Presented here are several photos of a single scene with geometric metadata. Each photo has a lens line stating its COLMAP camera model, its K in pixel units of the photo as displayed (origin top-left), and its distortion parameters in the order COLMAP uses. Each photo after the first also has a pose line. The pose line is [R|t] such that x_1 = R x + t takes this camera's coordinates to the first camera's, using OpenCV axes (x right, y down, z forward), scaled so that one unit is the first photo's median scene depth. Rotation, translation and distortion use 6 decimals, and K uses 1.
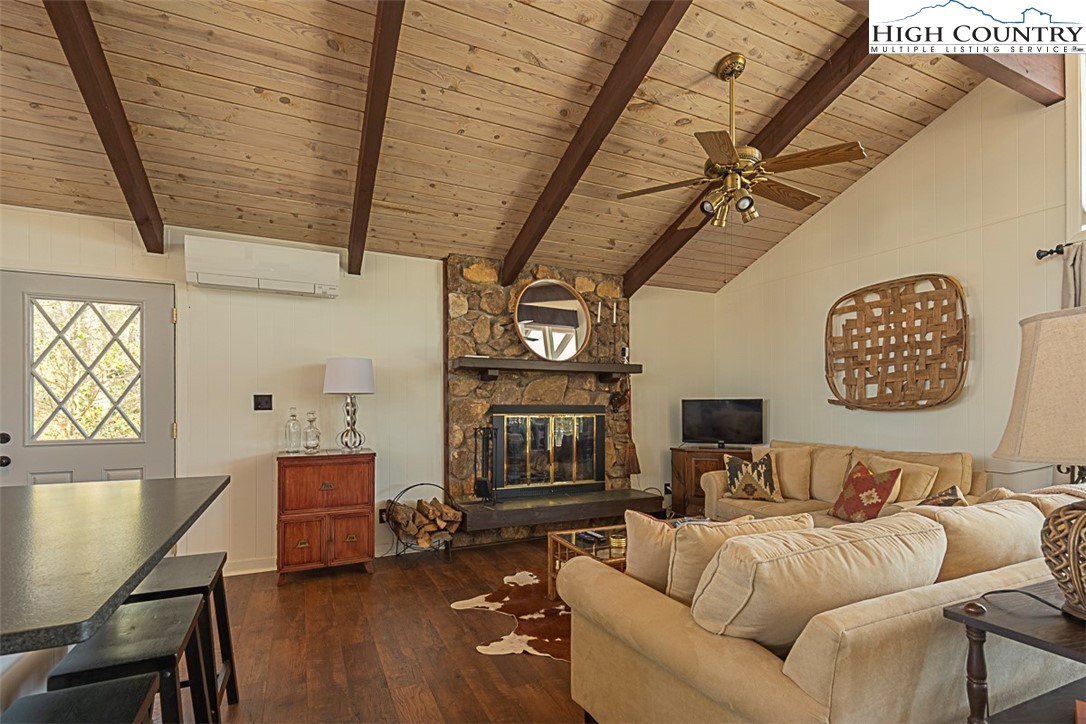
lens RADIAL K [[563.1, 0, 586.6], [0, 563.1, 399.2], [0, 0, 1]] dist [0.015286, -0.005507]
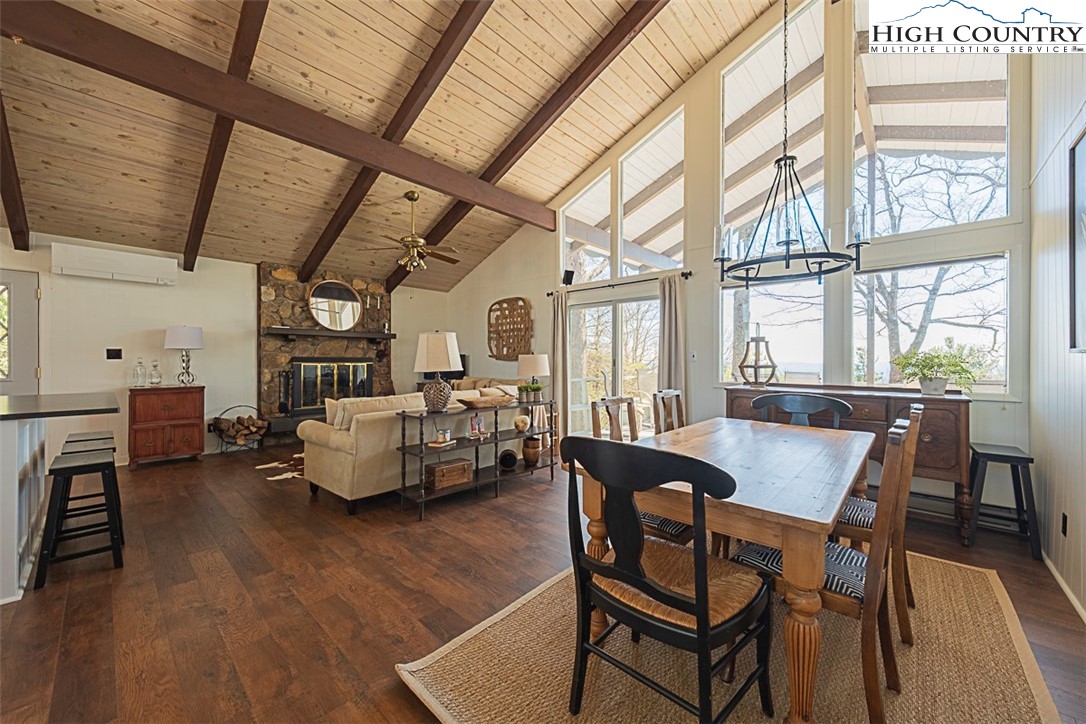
lens RADIAL K [[411.8, 0, 554.4], [0, 411.8, 358.4], [0, 0, 1]] dist [-0.012712, 0.001655]
pose [[0.939601, 0.005550, 0.342227, 0.140272], [-0.009053, 0.999922, 0.008641, -0.002270], [-0.342152, -0.011218, 0.939578, -0.371608]]
